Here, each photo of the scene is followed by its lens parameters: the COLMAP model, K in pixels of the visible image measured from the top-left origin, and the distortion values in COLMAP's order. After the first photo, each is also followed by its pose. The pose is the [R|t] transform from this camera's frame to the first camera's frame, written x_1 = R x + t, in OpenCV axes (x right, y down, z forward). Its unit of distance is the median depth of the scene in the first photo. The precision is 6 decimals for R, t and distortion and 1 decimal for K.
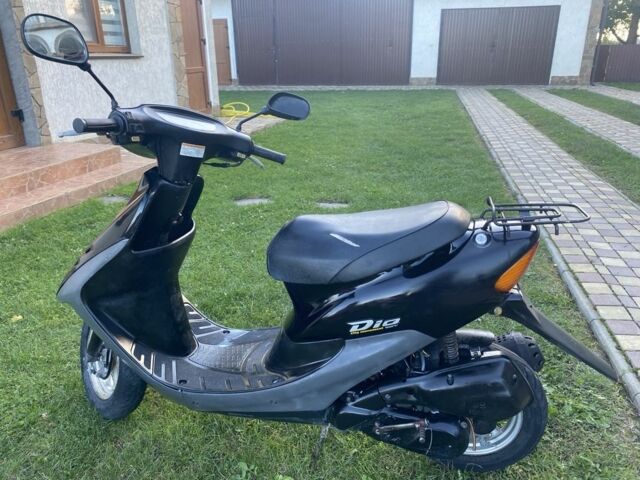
lens RADIAL K [[502.1, 0, 320.0], [0, 502.1, 240.0], [0, 0, 1]] dist [0.042264, -0.000821]
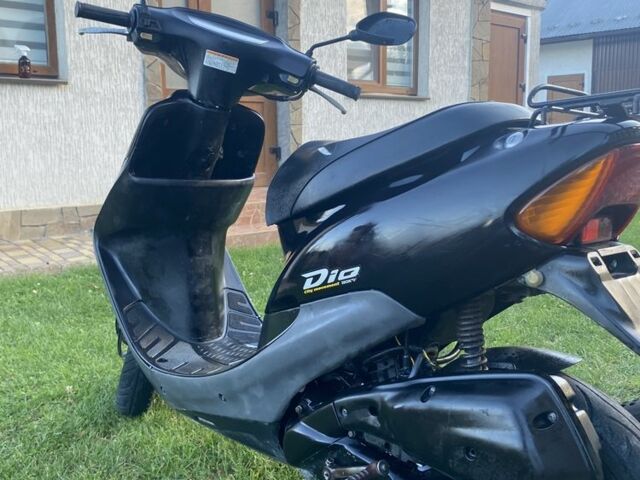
lens RADIAL K [[662.9, 0, 320.0], [0, 662.9, 240.0], [0, 0, 1]] dist [0.085416, -0.001877]
pose [[0.823534, 0.084883, -0.560880, 0.511808], [-0.202282, 0.967685, -0.150560, 0.231158], [0.529975, 0.237447, 0.814092, 0.298822]]
